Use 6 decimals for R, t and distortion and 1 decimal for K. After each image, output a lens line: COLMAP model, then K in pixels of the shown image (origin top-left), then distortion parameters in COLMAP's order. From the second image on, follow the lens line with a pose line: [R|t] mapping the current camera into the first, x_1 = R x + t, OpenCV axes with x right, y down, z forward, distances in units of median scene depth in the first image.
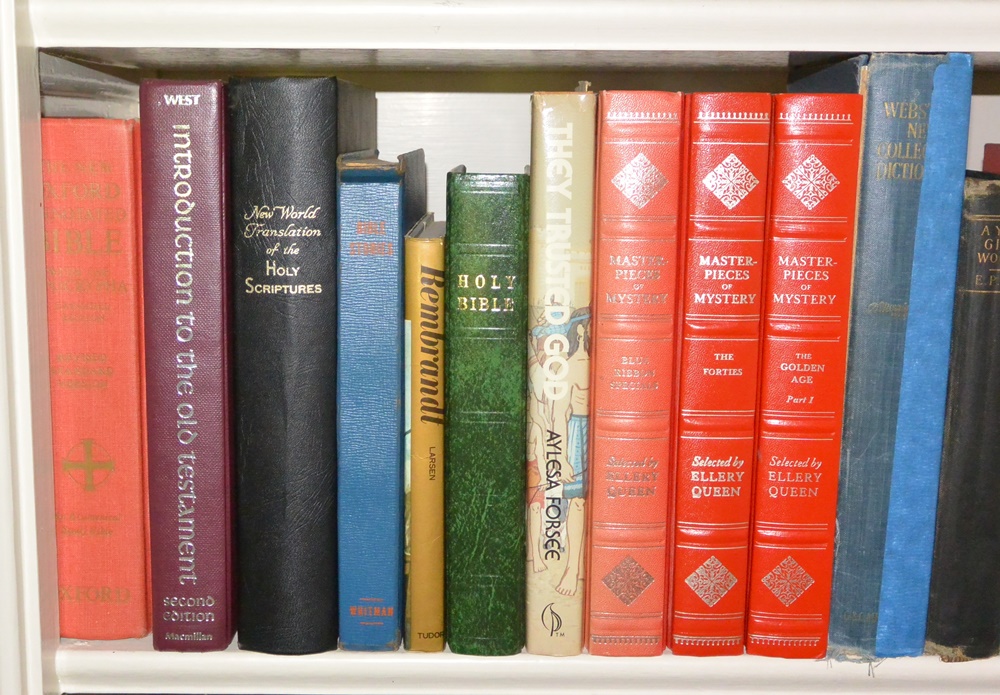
lens RADIAL K [[1181.2, 0, 499.8], [0, 1181.2, 330.8], [0, 0, 1]] dist [0.005648, 0.003450]
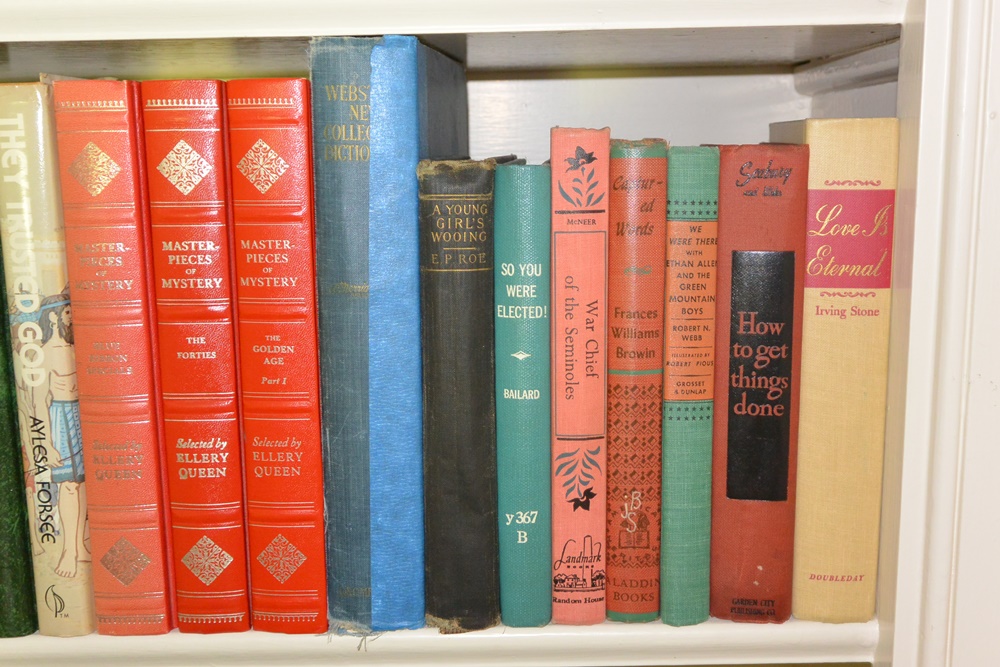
lens RADIAL K [[1171.1, 0, 500.0], [0, 1171.1, 333.5], [0, 0, 1]] dist [-0.004786, 0.024170]
pose [[0.999692, -0.023241, -0.008757, 0.452423], [0.023401, 0.999551, 0.018706, 0.003339], [0.008318, -0.018905, 0.999787, -0.004374]]
